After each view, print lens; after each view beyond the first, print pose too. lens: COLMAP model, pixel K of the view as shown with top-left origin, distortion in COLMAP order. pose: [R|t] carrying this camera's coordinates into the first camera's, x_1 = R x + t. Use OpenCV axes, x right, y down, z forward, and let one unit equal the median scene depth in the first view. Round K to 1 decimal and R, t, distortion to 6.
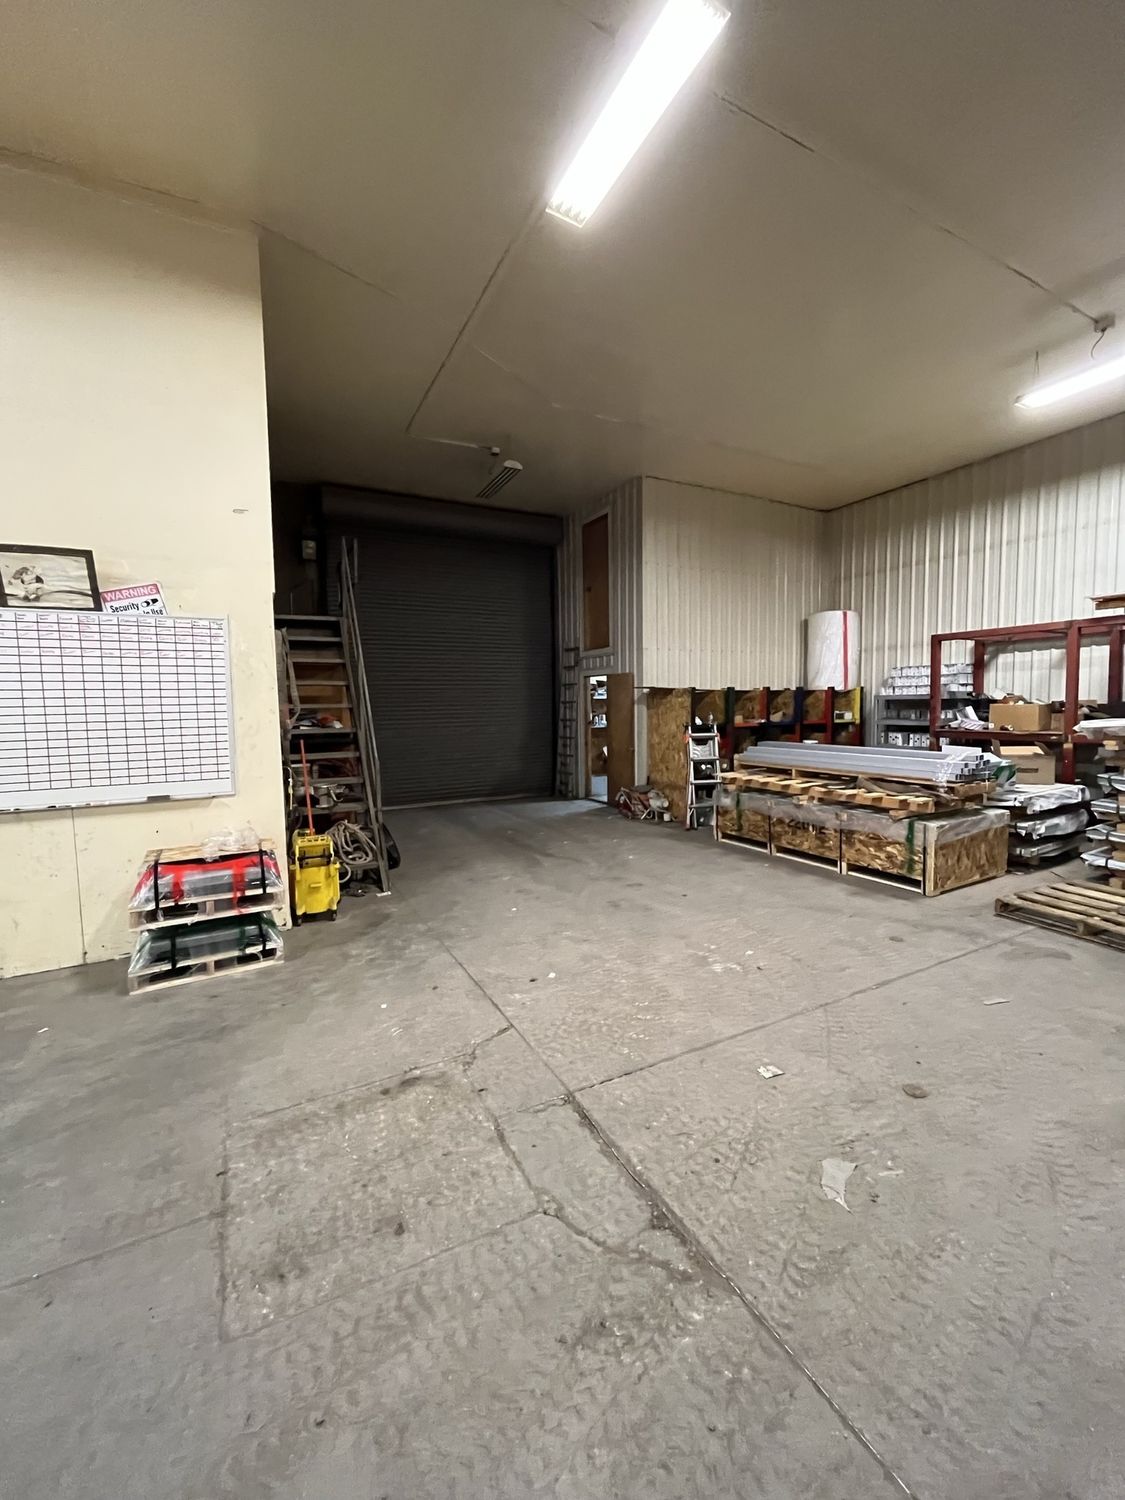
lens RADIAL K [[603.6, 0, 564.3], [0, 603.6, 750.6], [0, 0, 1]] dist [-0.003678, -0.000426]
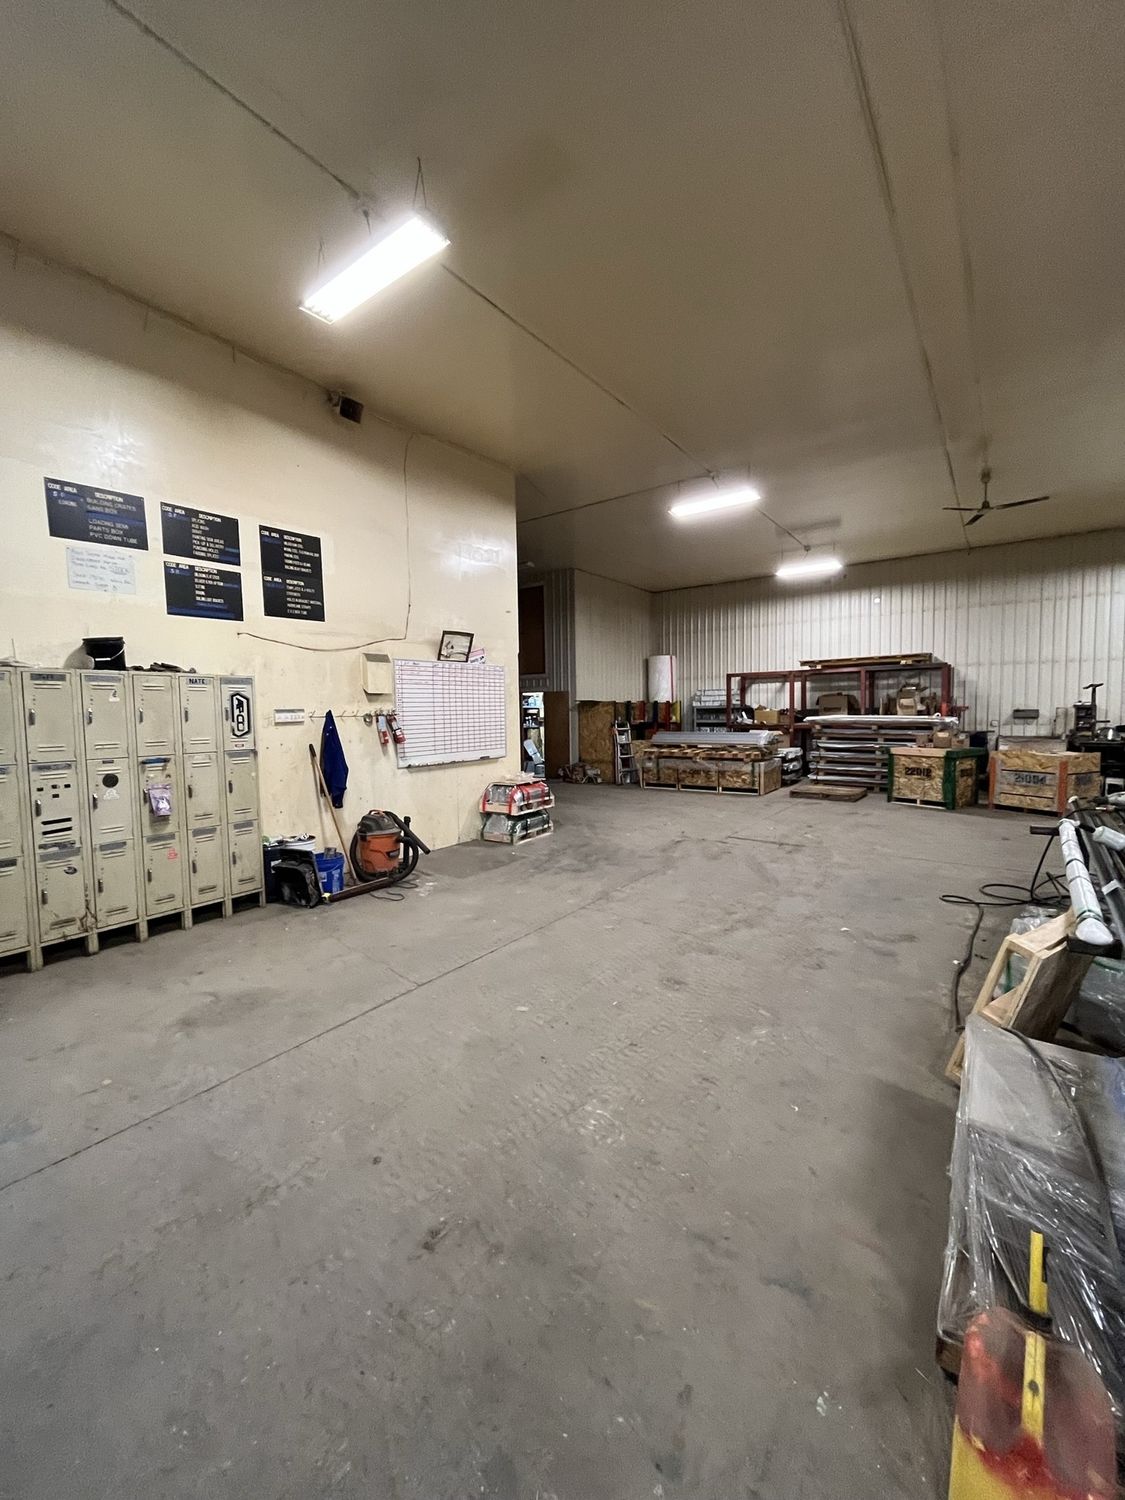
lens RADIAL K [[603.6, 0, 561.5], [0, 603.6, 750.0], [0, 0, 1]] dist [-0.003678, -0.000426]
pose [[0.898119, -0.029398, 0.438769, -0.872843], [0.036862, 0.999284, -0.008500, 0.053729], [-0.438205, 0.023808, 0.898560, -0.580128]]
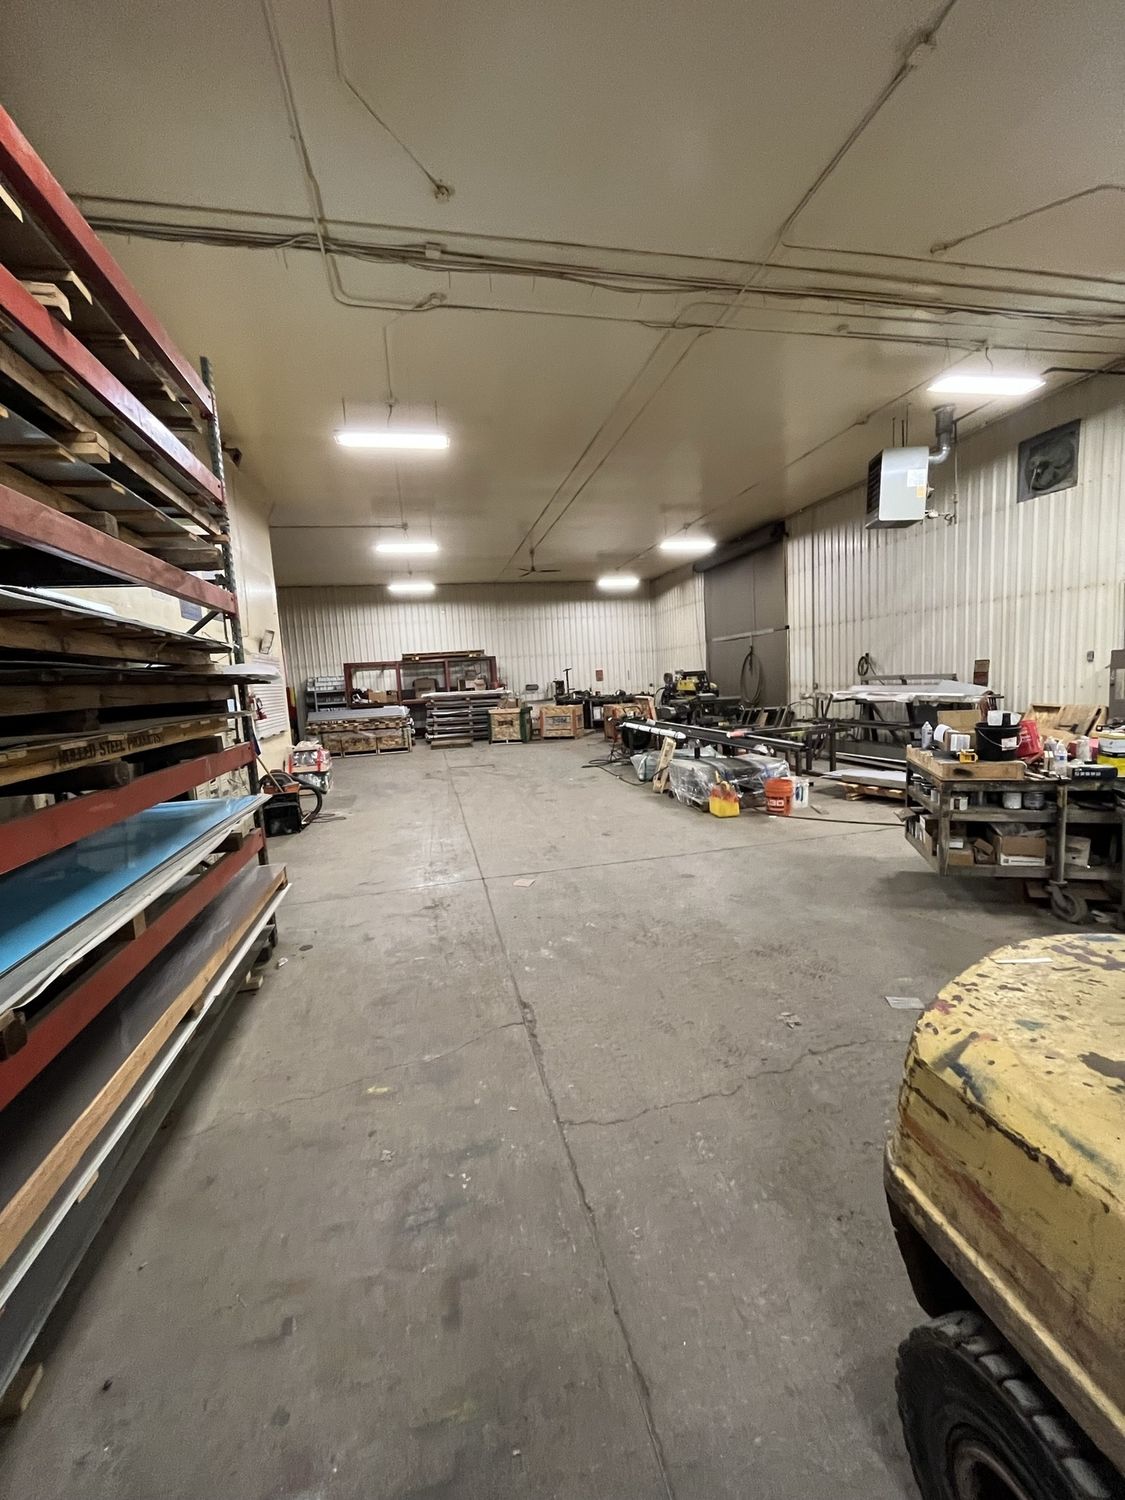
lens RADIAL K [[603.6, 0, 559.4], [0, 603.6, 755.0], [0, 0, 1]] dist [-0.003678, -0.000426]
pose [[0.260728, -0.120111, 0.957911, -1.822182], [0.124850, 0.988093, 0.089914, 0.062748], [-0.957305, 0.096152, 0.272620, -0.484669]]
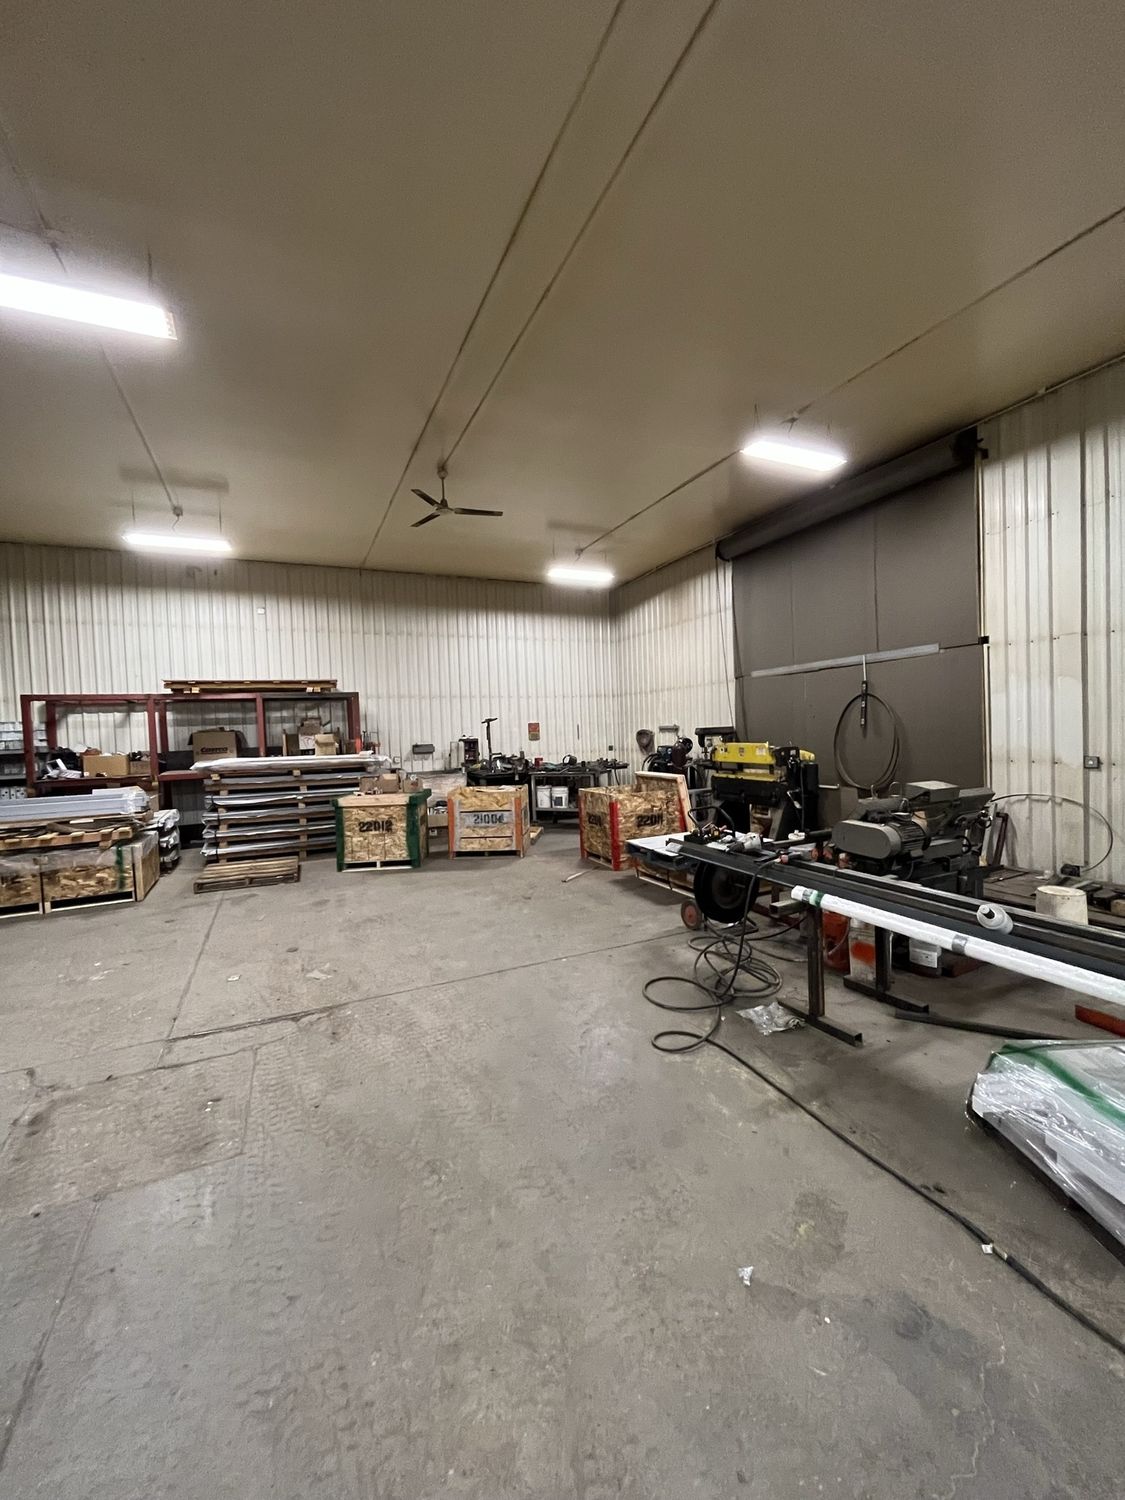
lens RADIAL K [[603.6, 0, 561.7], [0, 603.6, 751.3], [0, 0, 1]] dist [-0.003678, -0.000426]
pose [[0.049440, -0.020706, 0.998562, -0.543189], [0.111079, 0.993697, 0.015105, 0.001081], [-0.992581, 0.110172, 0.051428, -0.009481]]
